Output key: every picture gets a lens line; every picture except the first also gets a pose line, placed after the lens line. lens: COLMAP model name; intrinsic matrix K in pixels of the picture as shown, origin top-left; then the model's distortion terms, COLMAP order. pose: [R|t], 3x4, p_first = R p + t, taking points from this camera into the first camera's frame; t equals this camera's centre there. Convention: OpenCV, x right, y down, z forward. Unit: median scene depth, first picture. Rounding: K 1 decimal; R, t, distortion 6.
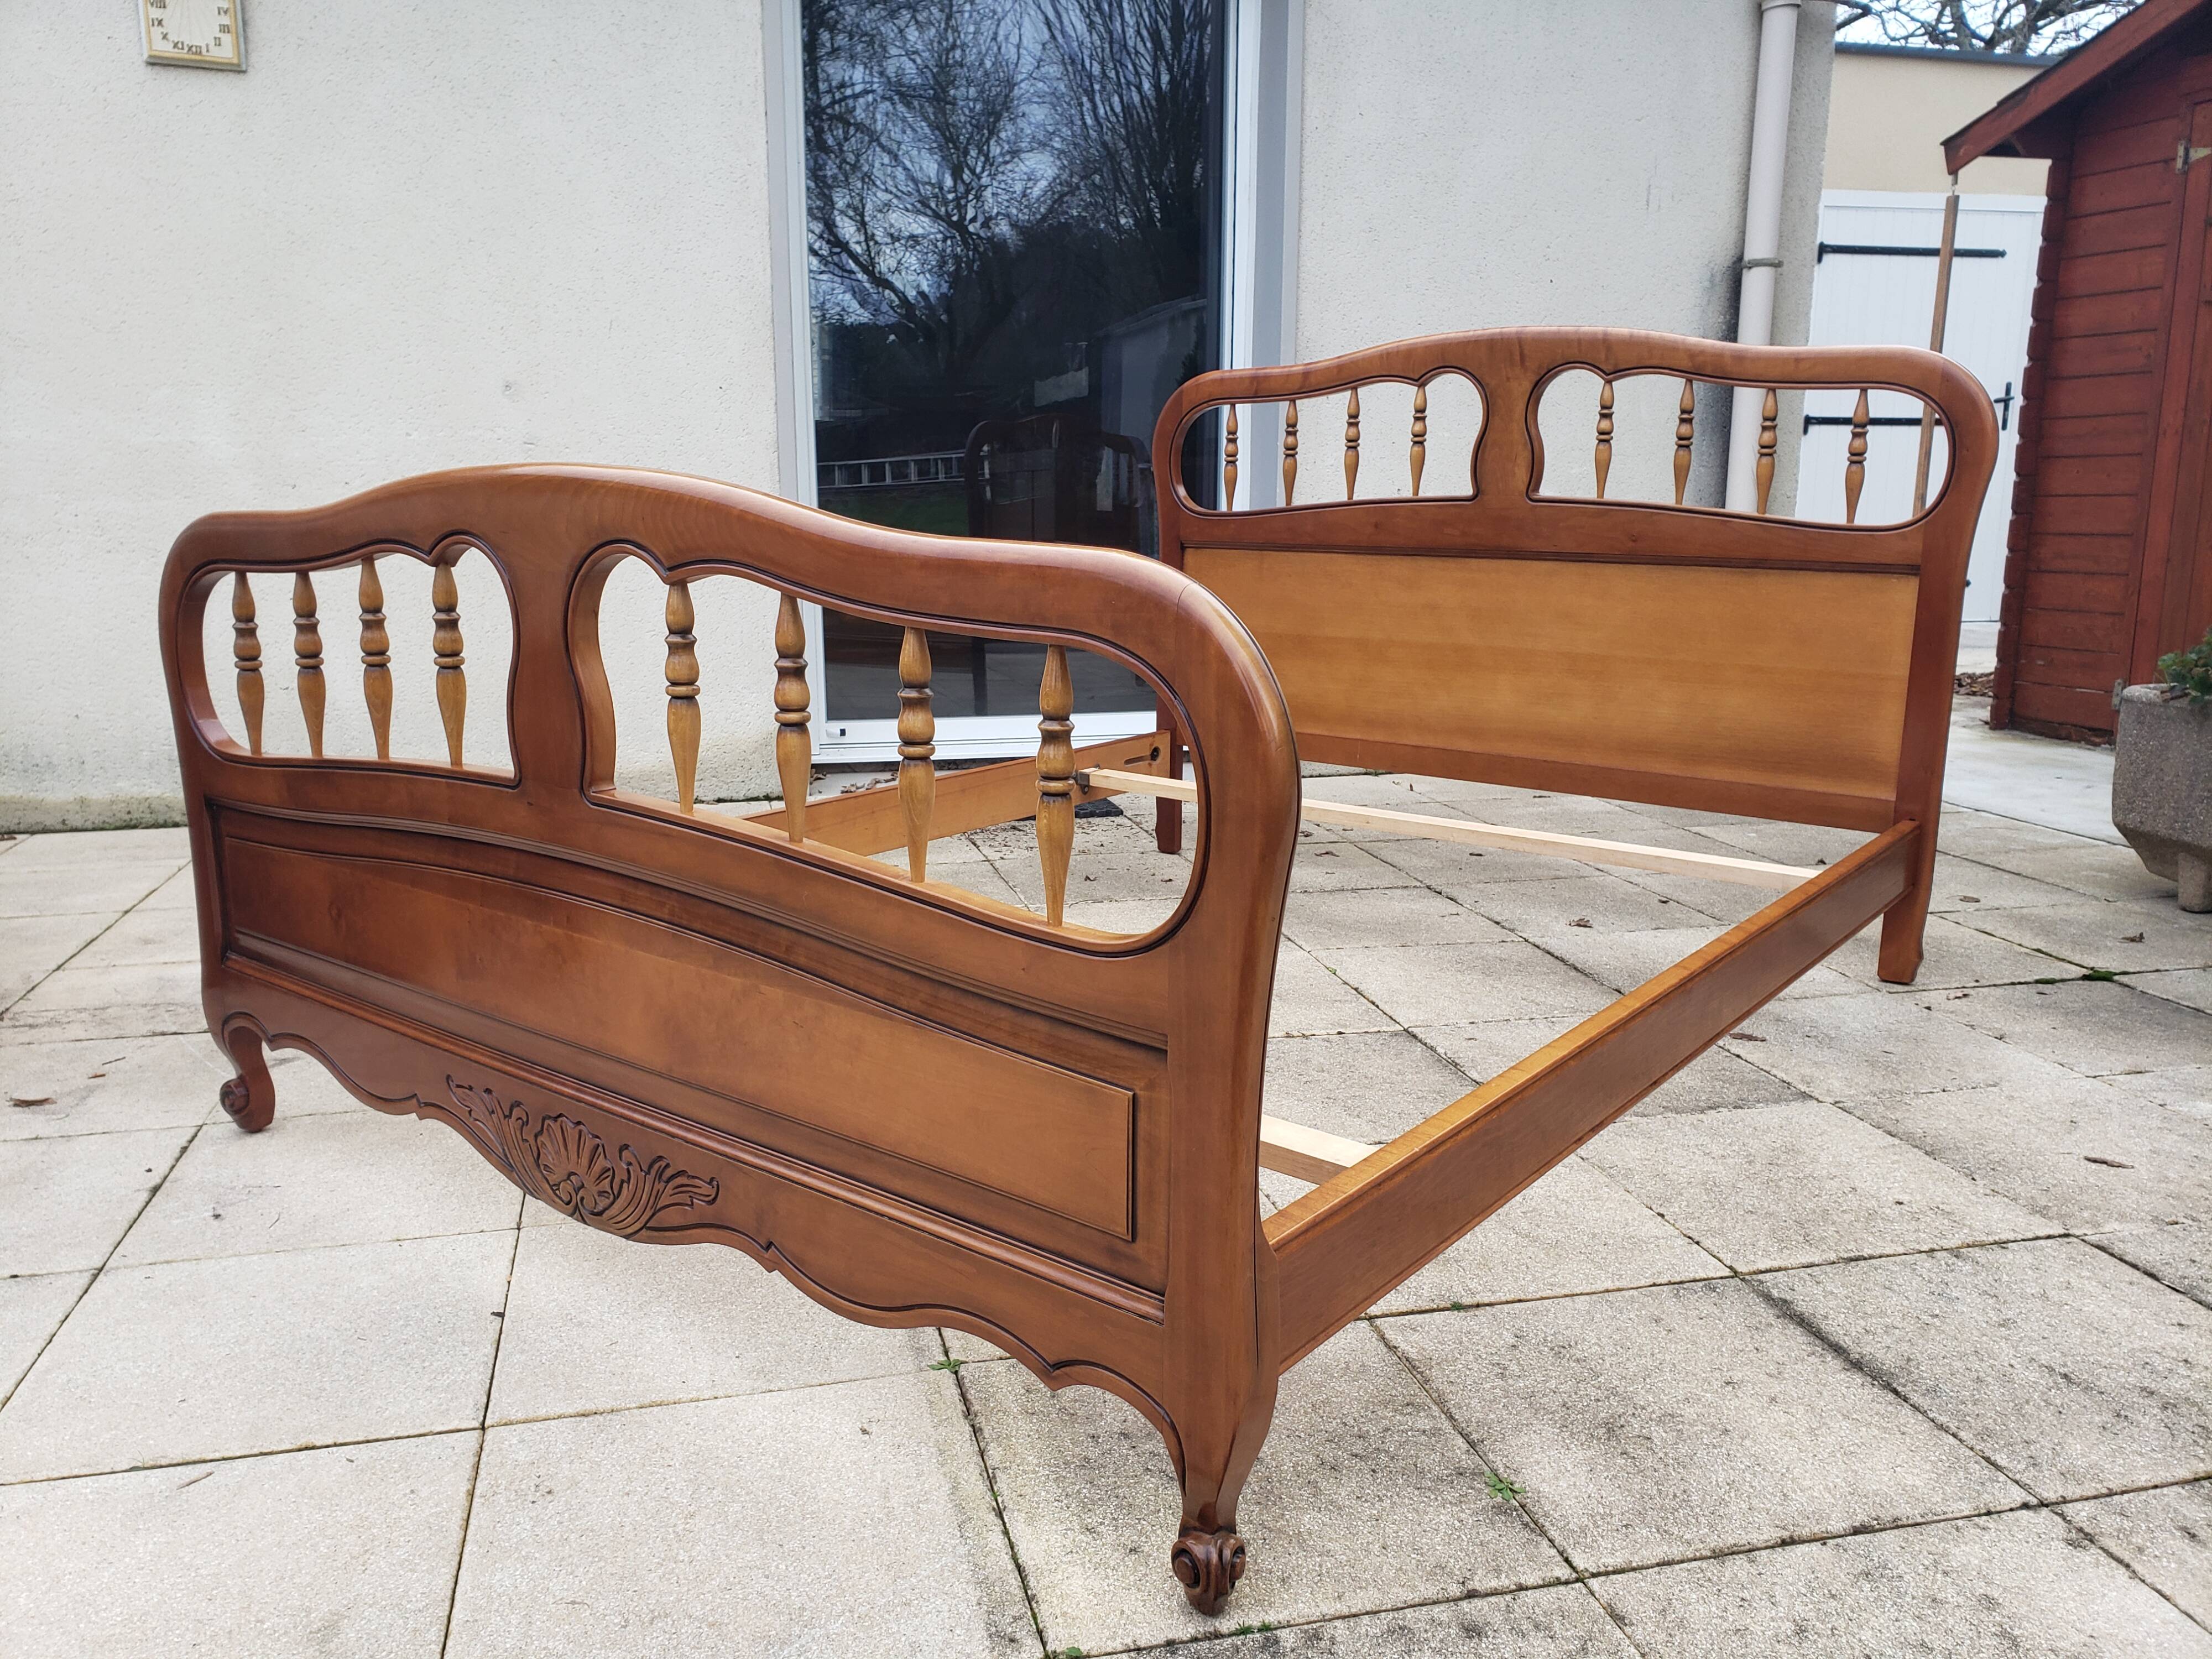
lens RADIAL K [[1722.8, 0, 1092.3], [0, 1722.8, 829.3], [0, 0, 1]] dist [0.011007, 0.017290]
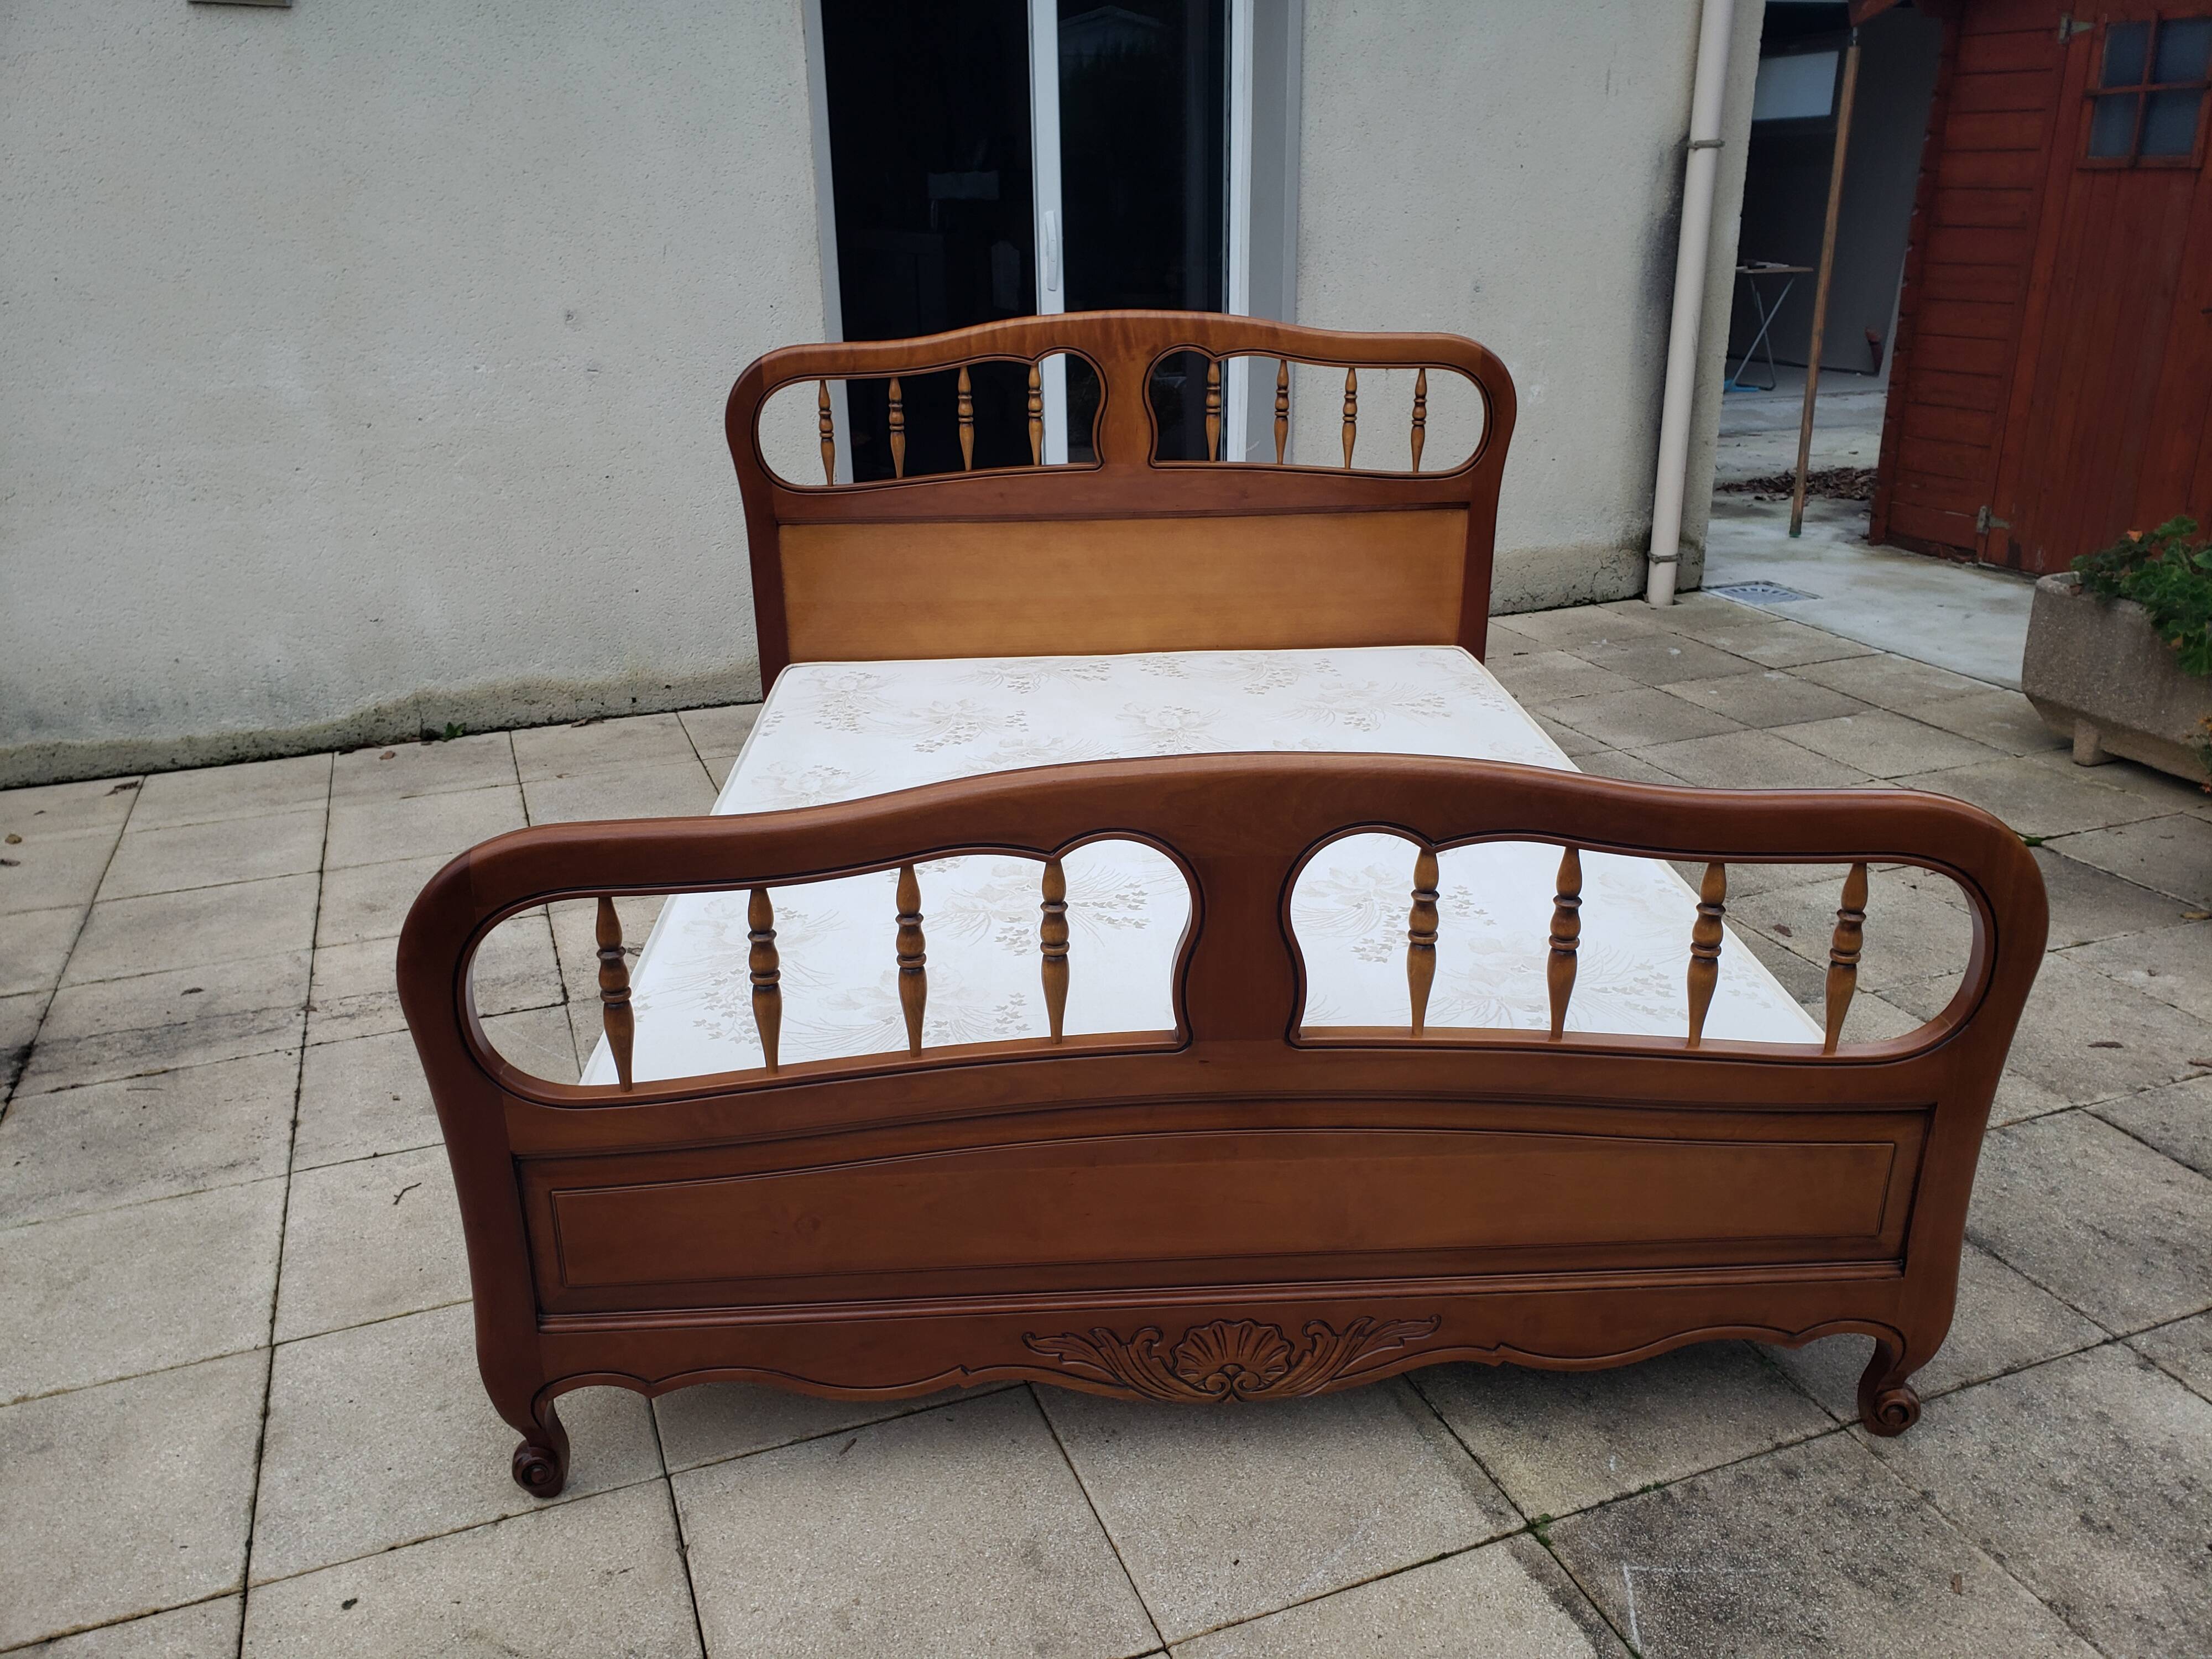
lens RADIAL K [[1722.8, 0, 1113.3], [0, 1722.8, 820.8], [0, 0, 1]] dist [0.011007, 0.017290]
pose [[0.991088, -0.059739, 0.119066, -0.290737], [0.040212, 0.986277, 0.160128, -0.205641], [-0.126998, -0.153912, 0.979889, -0.176956]]
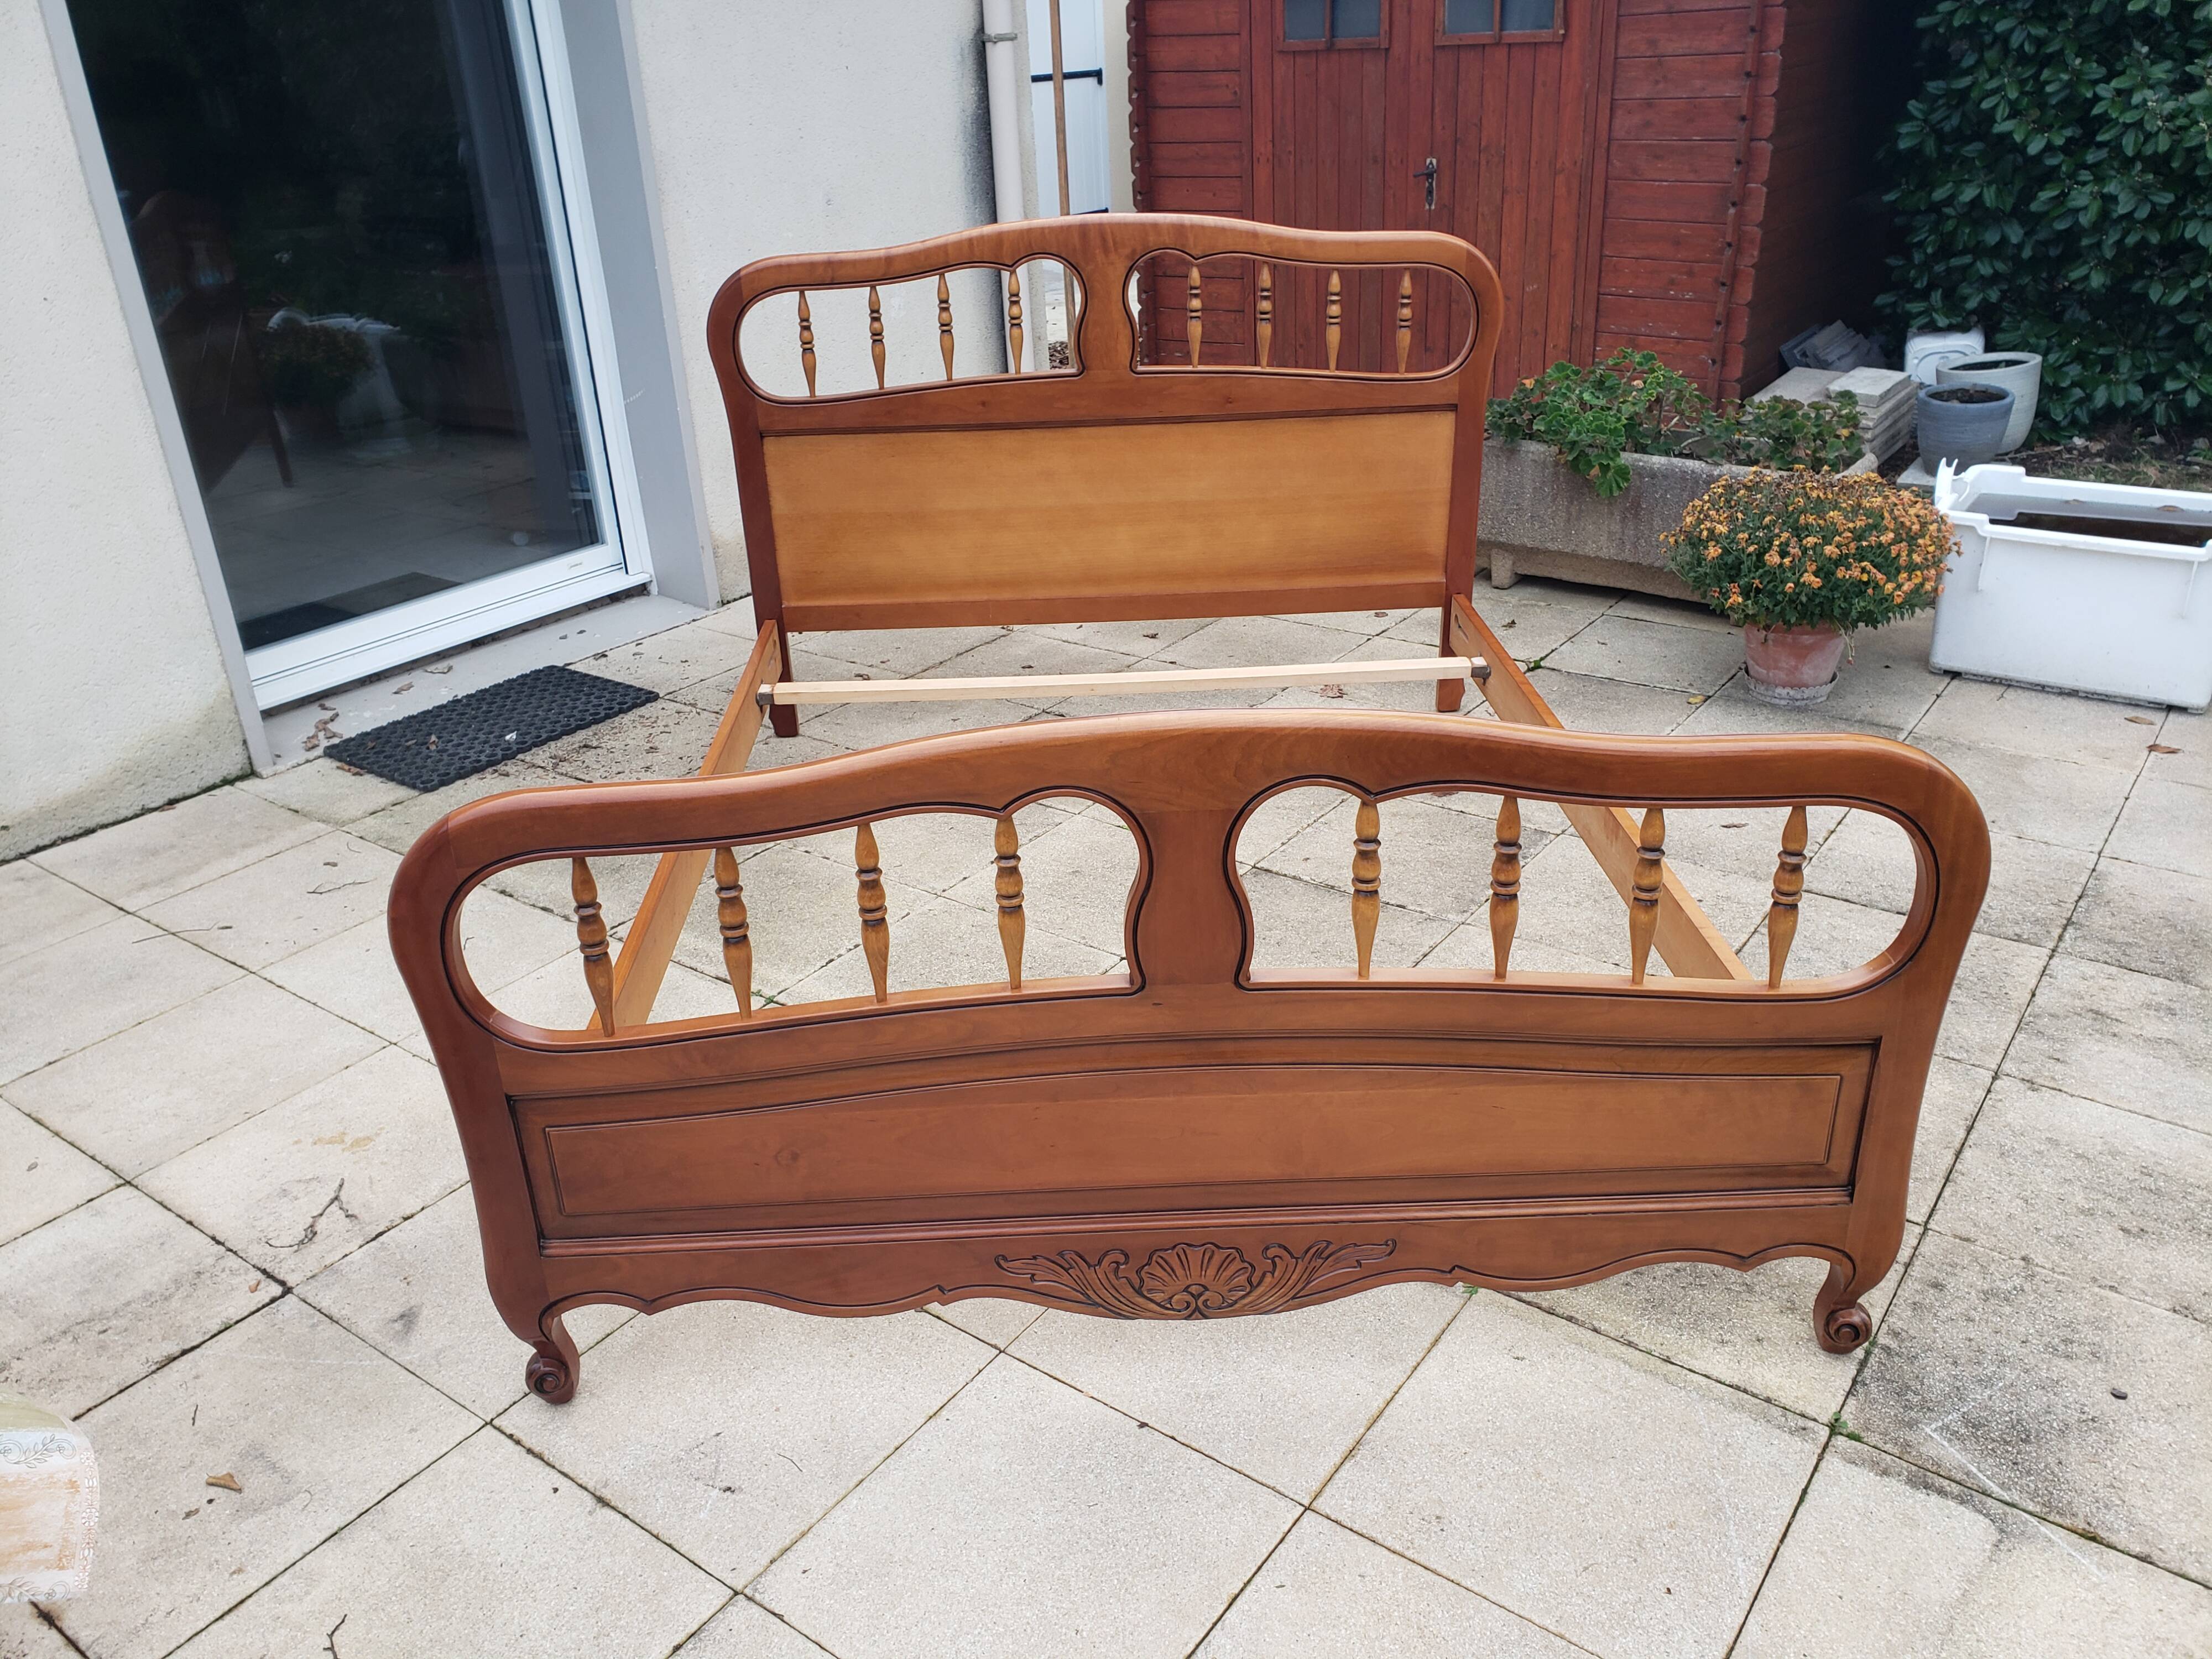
lens RADIAL K [[1722.8, 0, 1097.2], [0, 1722.8, 819.2], [0, 0, 1]] dist [0.011007, 0.017290]
pose [[0.766875, -0.301688, 0.566468, -0.692712], [0.170403, 0.946663, 0.273482, -0.318117], [-0.618761, -0.113199, 0.777381, 0.147034]]
